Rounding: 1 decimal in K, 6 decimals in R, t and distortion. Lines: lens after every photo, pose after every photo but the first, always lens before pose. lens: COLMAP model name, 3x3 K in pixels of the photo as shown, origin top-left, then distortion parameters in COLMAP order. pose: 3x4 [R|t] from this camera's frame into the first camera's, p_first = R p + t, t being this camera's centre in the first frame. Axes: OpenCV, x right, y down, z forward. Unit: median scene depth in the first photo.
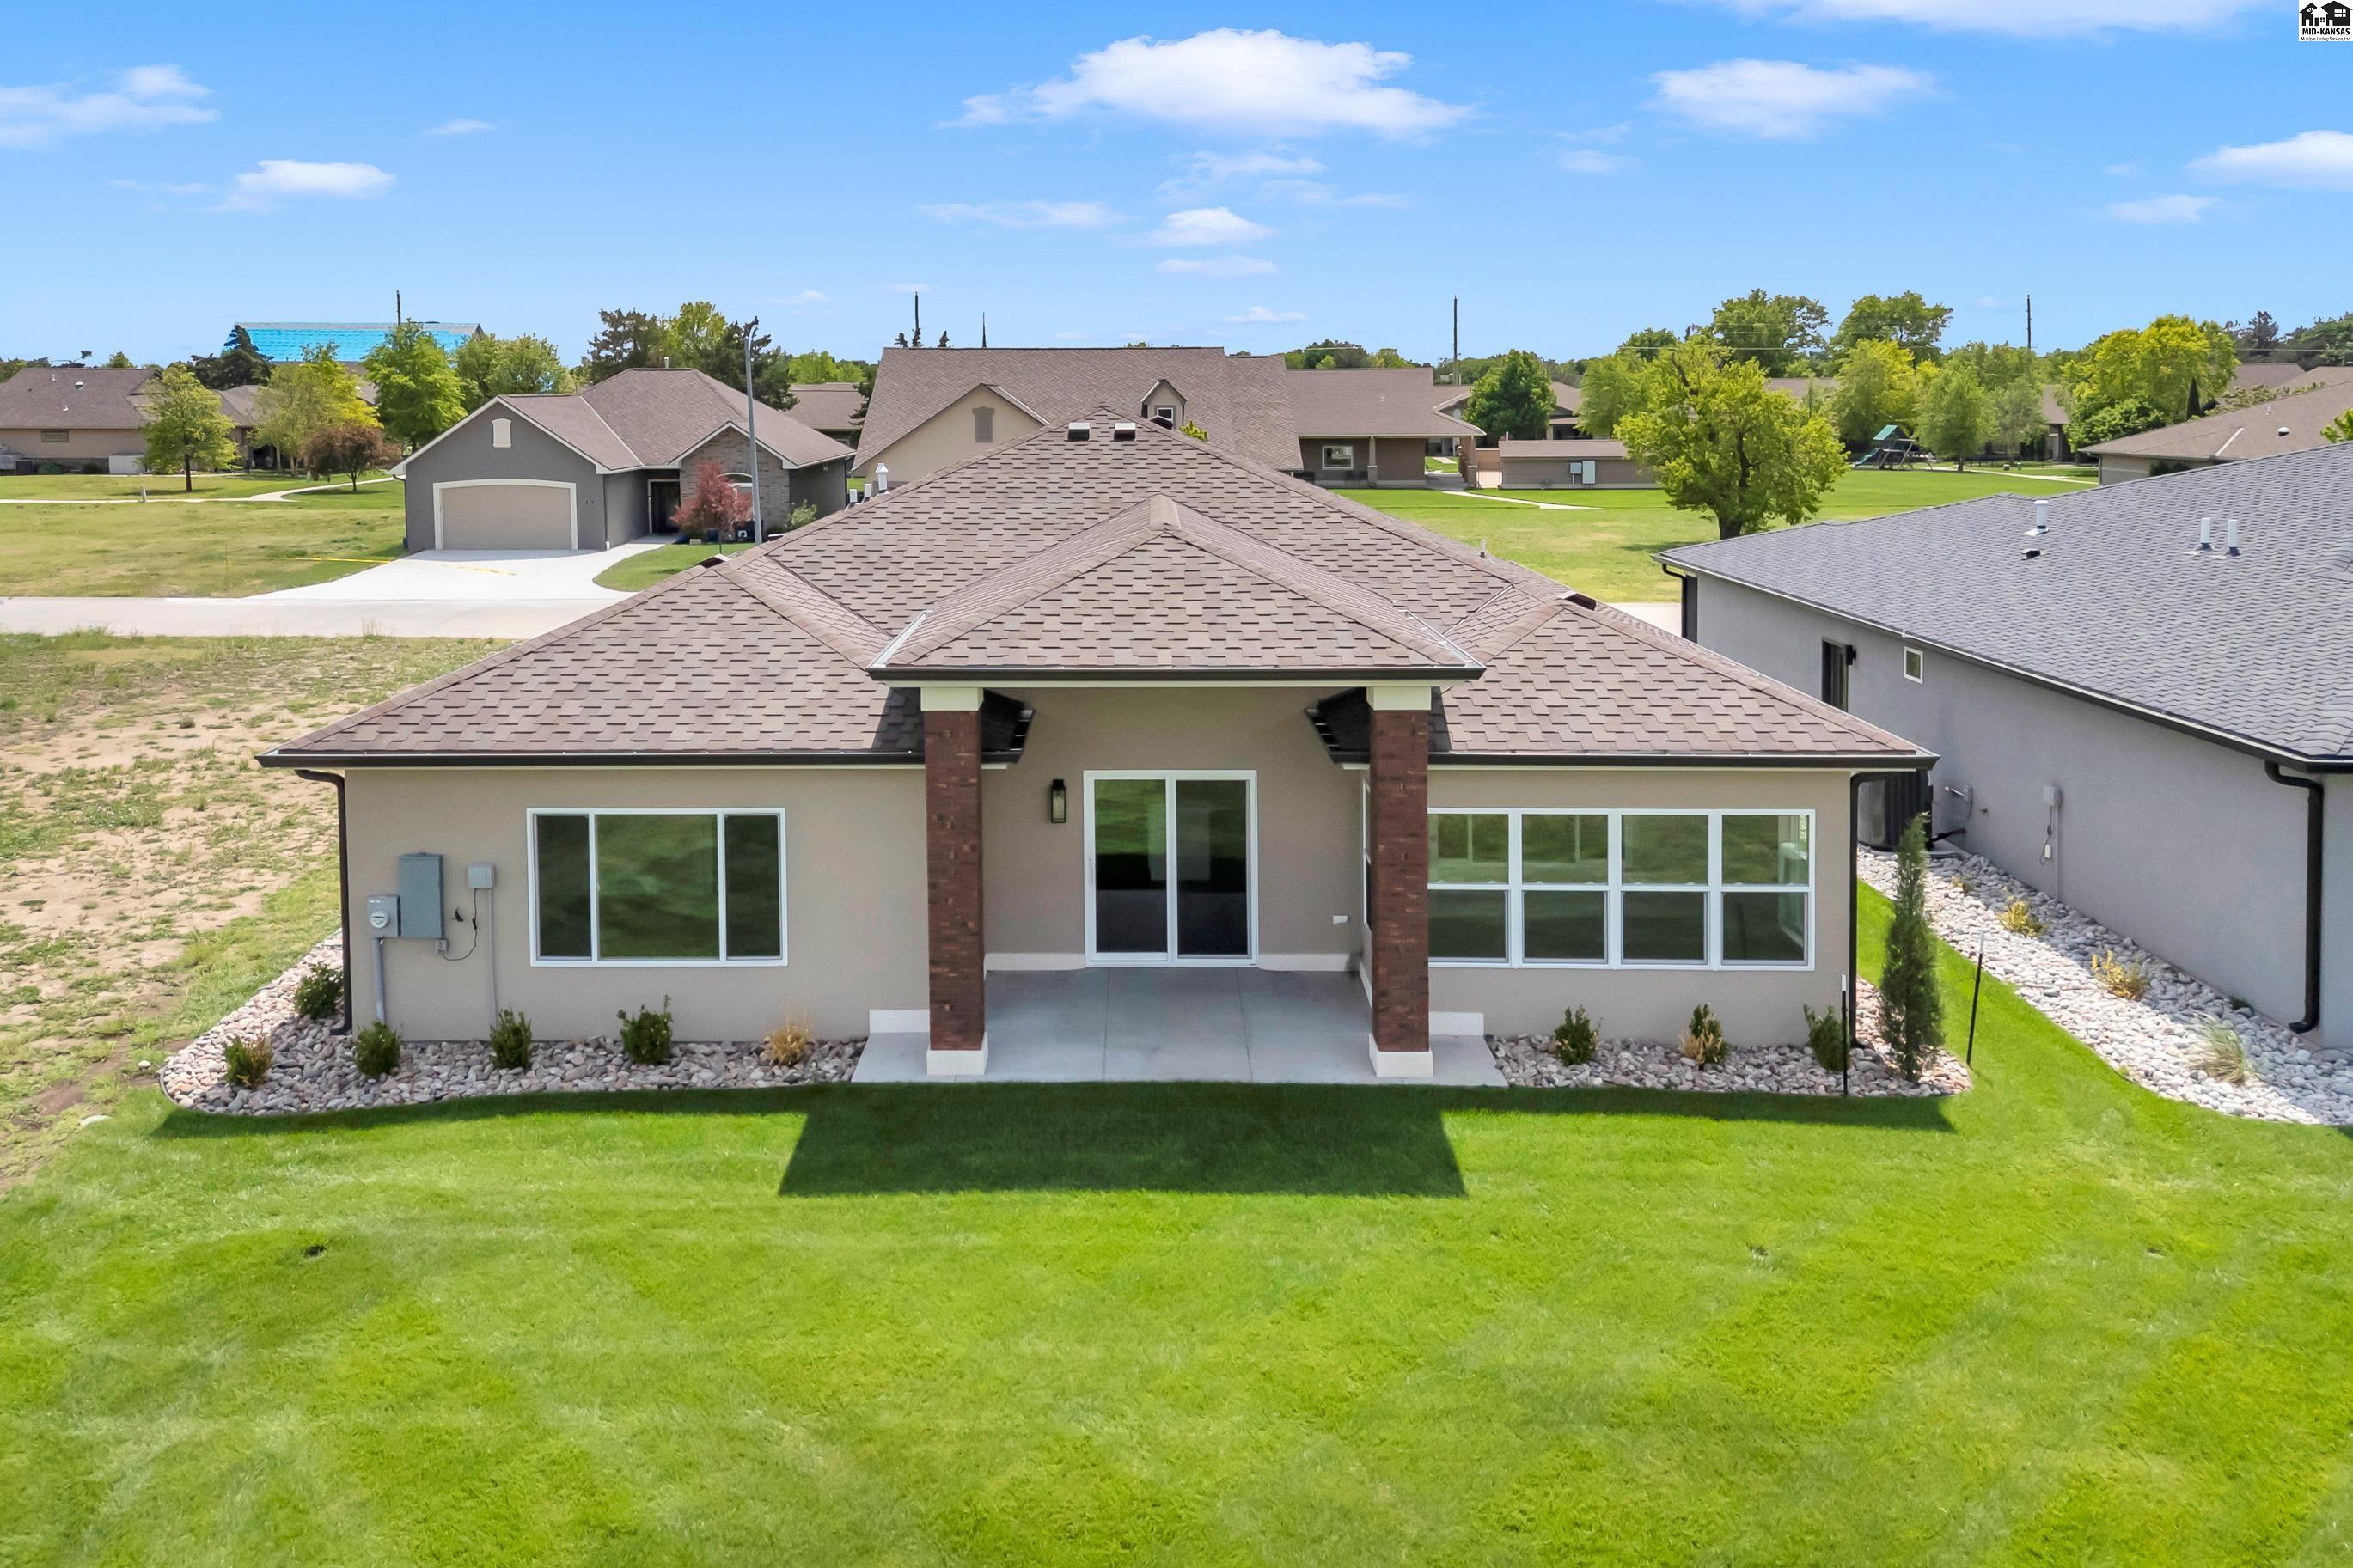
lens RADIAL K [[1690.2, 0, 1113.7], [0, 1690.2, 555.8], [0, 0, 1]] dist [0.042713, -0.021697]
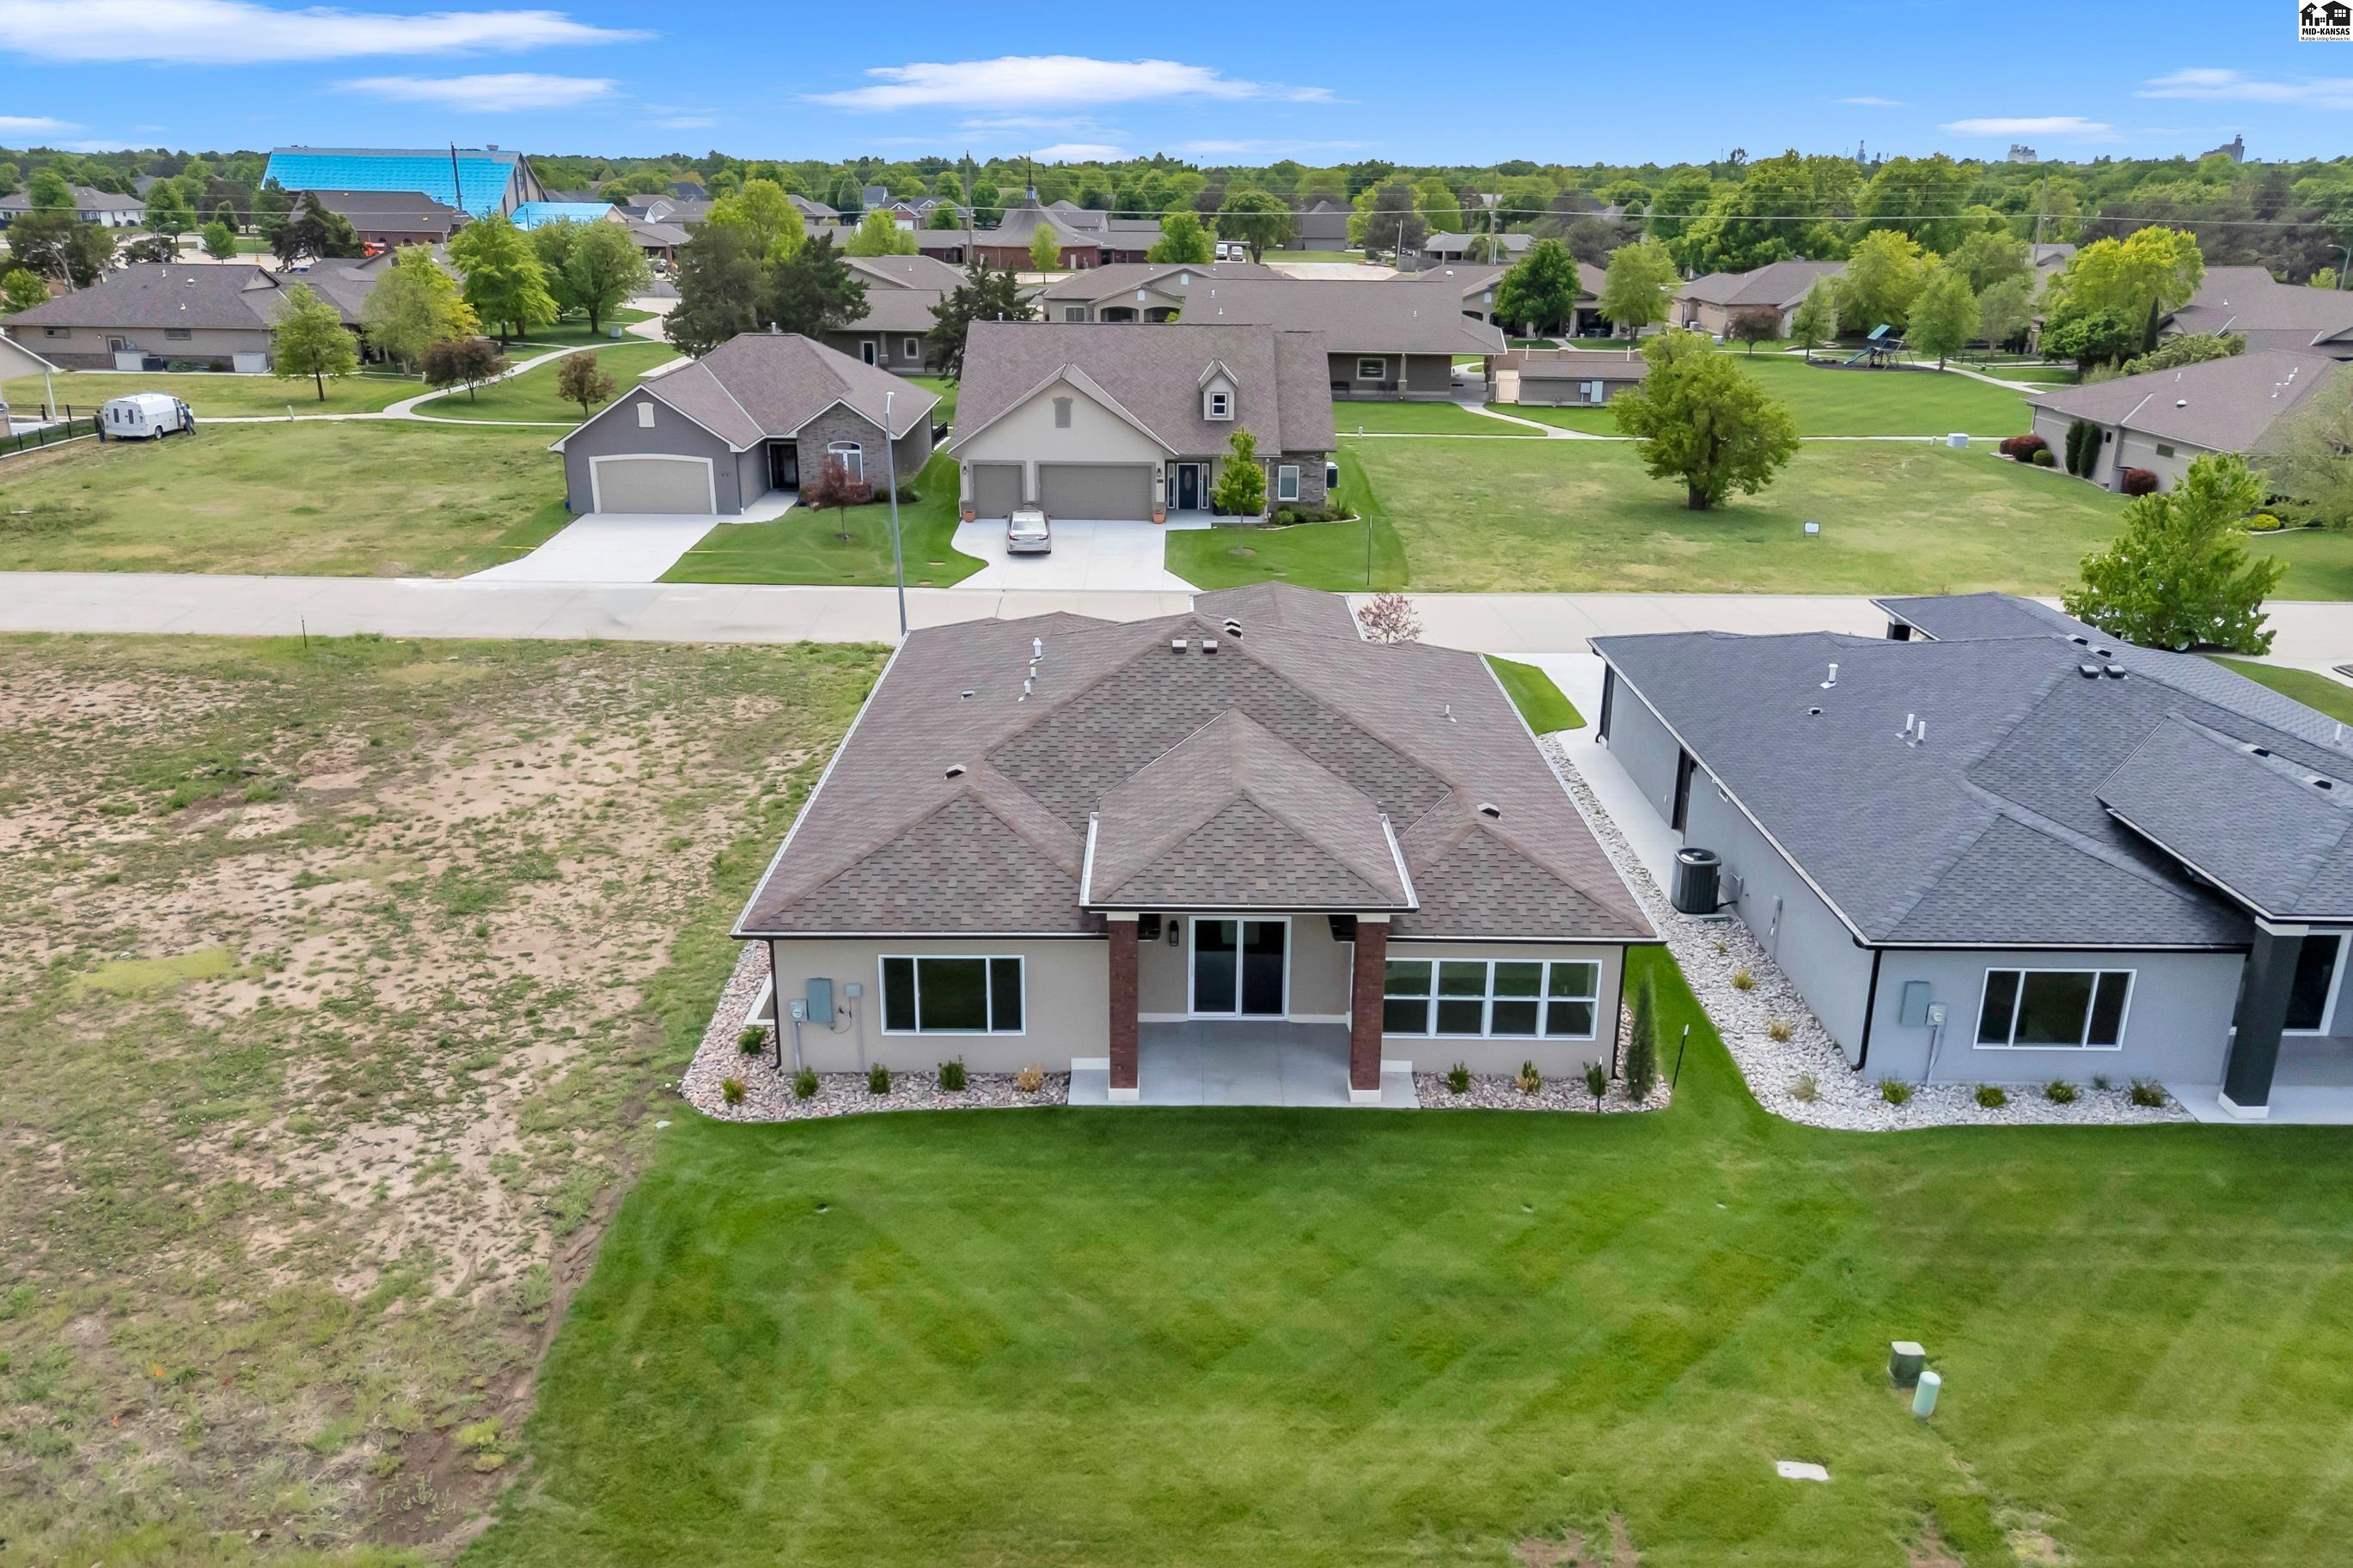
lens RADIAL K [[1728.3, 0, 1195.7], [0, 1728.3, 790.4], [0, 0, 1]] dist [0.070586, -0.055315]
pose [[0.999388, 0.007399, 0.034188, -0.076665], [-0.016838, 0.958442, 0.284791, -0.519631], [-0.030660, -0.285192, 0.957980, -0.666893]]
